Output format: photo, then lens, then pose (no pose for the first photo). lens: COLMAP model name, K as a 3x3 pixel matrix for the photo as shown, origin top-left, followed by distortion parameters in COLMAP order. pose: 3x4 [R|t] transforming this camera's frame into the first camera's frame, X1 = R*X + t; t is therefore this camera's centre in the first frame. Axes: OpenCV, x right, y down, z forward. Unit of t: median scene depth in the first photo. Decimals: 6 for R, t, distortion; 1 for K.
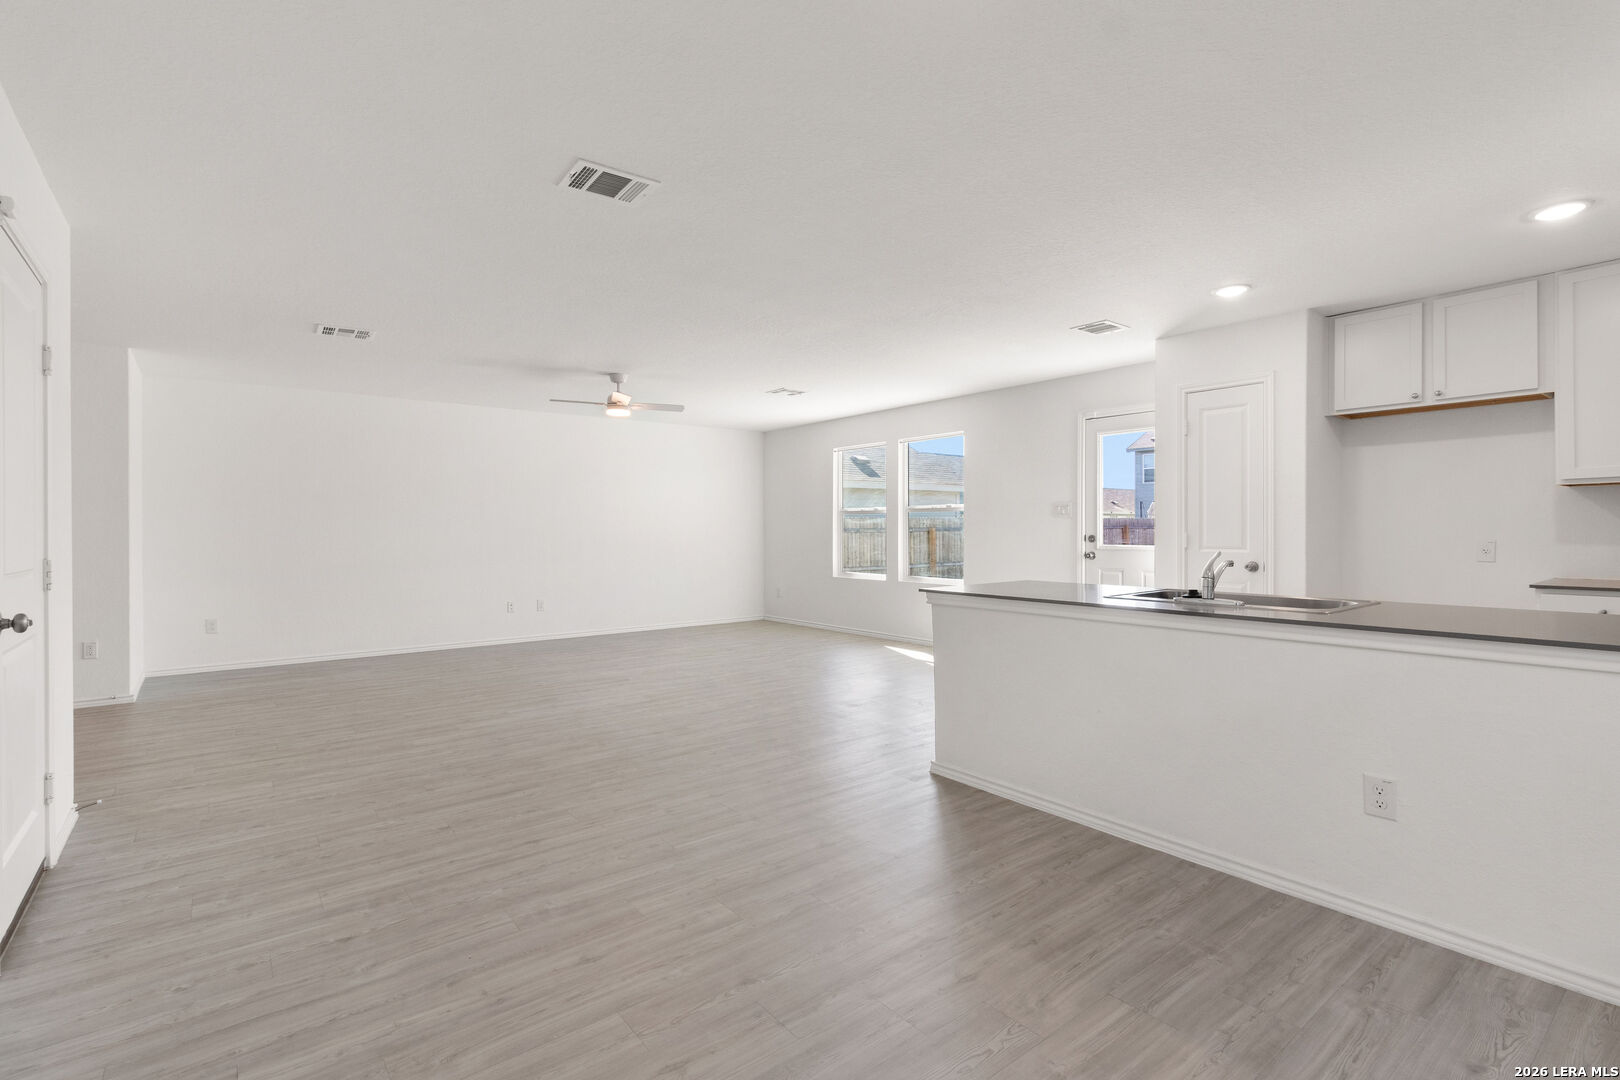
lens RADIAL K [[754.6, 0, 812.0], [0, 754.6, 534.4], [0, 0, 1]] dist [0.011673, -0.001957]
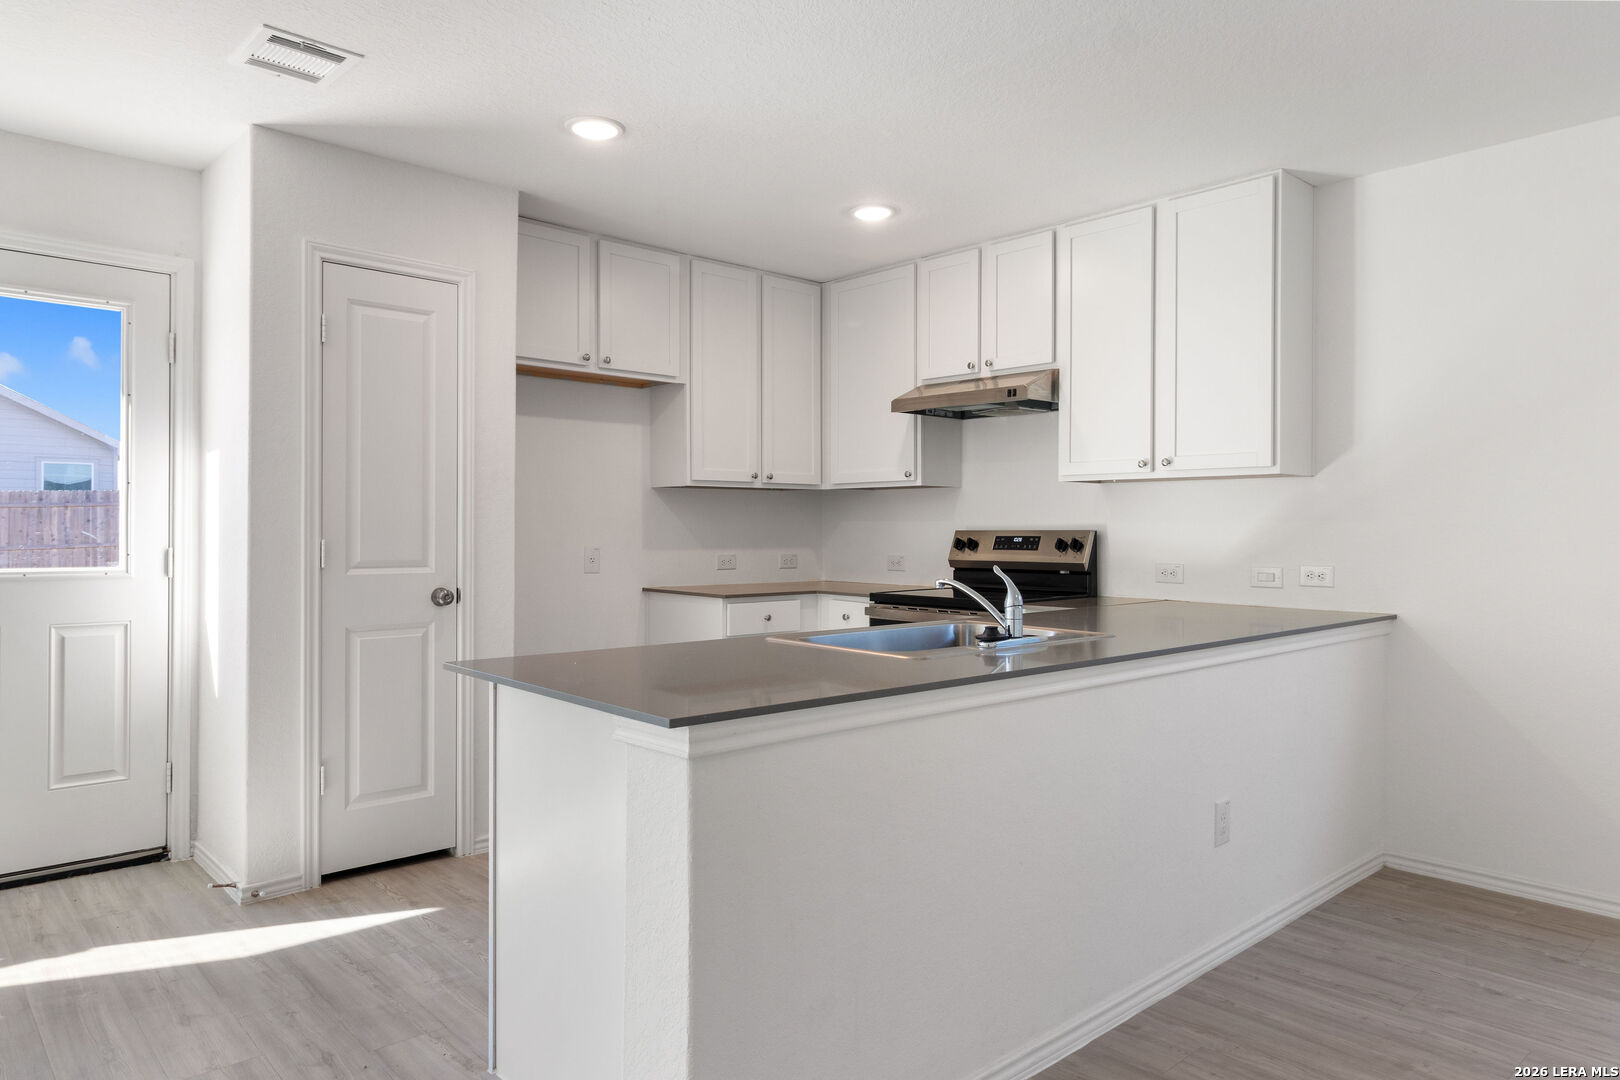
lens RADIAL K [[1041.5, 0, 811.7], [0, 1041.5, 532.3], [0, 0, 1]] dist [0.003467, 0.006507]
pose [[-0.083113, 0.004034, 0.996532, -0.264518], [0.002348, 0.999990, -0.003852, -0.003123], [-0.996537, 0.002020, -0.083122, 0.877014]]
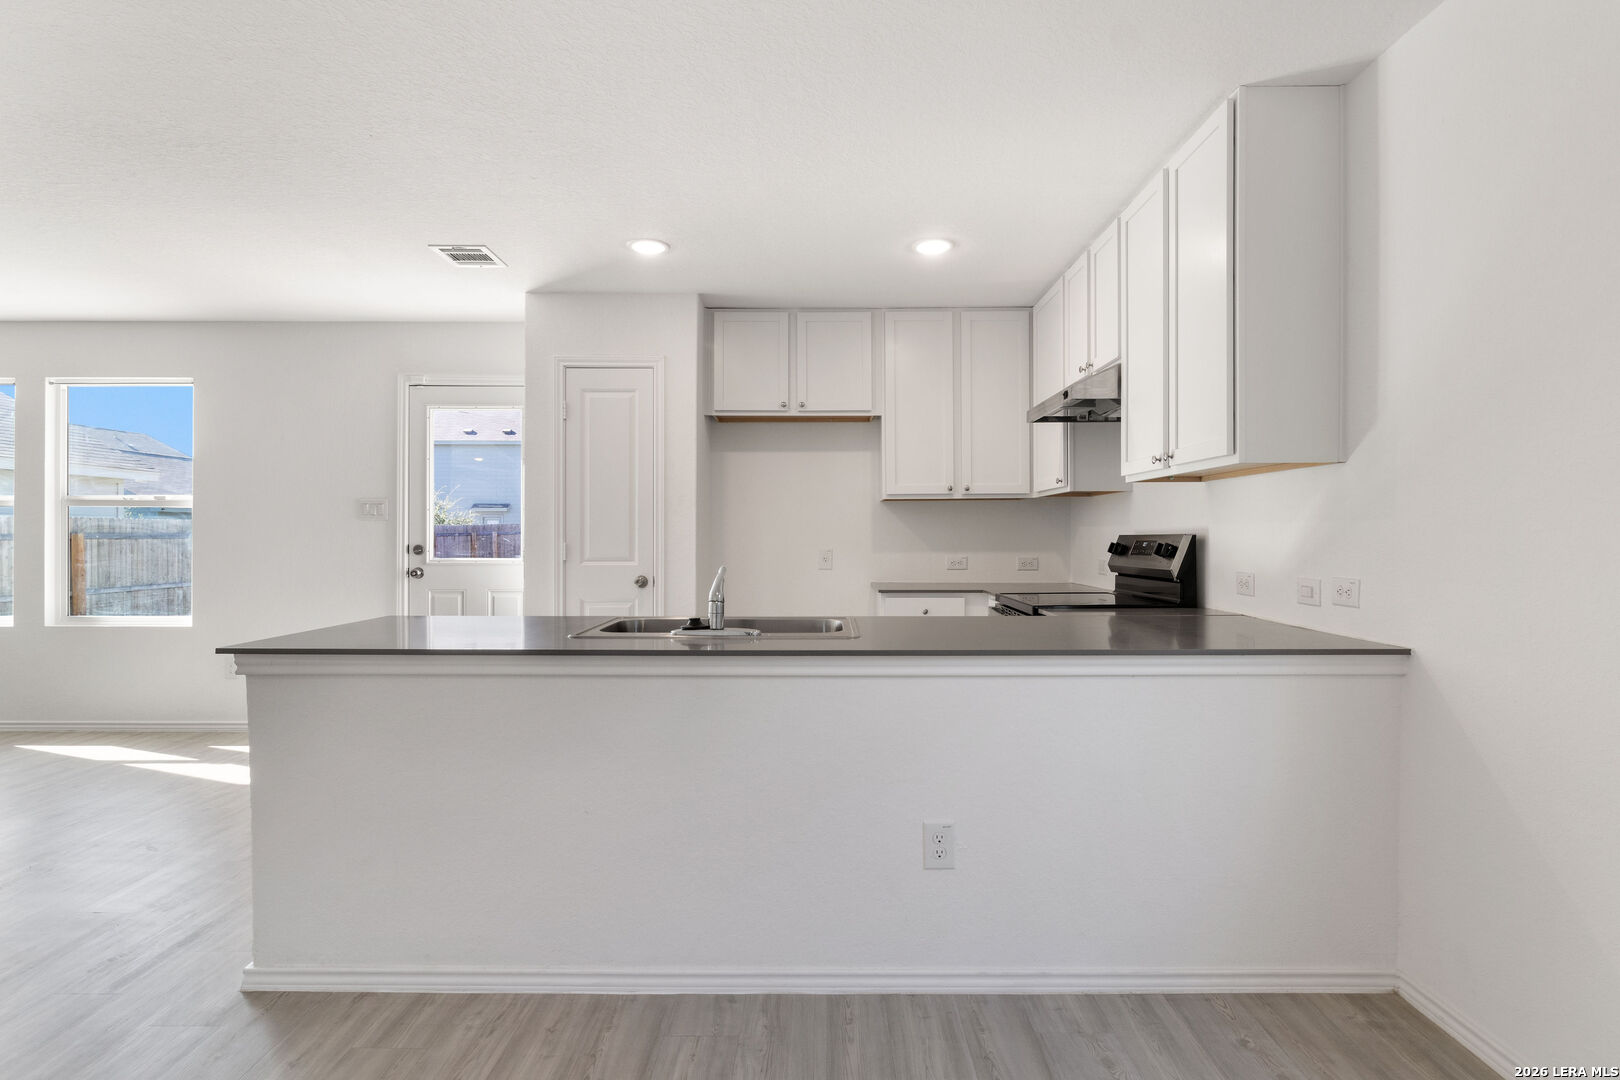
lens RADIAL K [[856.1, 0, 819.4], [0, 856.1, 541.3], [0, 0, 1]] dist [0.000223, -0.002406]
pose [[0.619394, 0.001602, 0.785079, -0.058212], [0.000850, 0.999996, -0.002712, -0.000052], [-0.785080, 0.002347, 0.619390, 0.273363]]
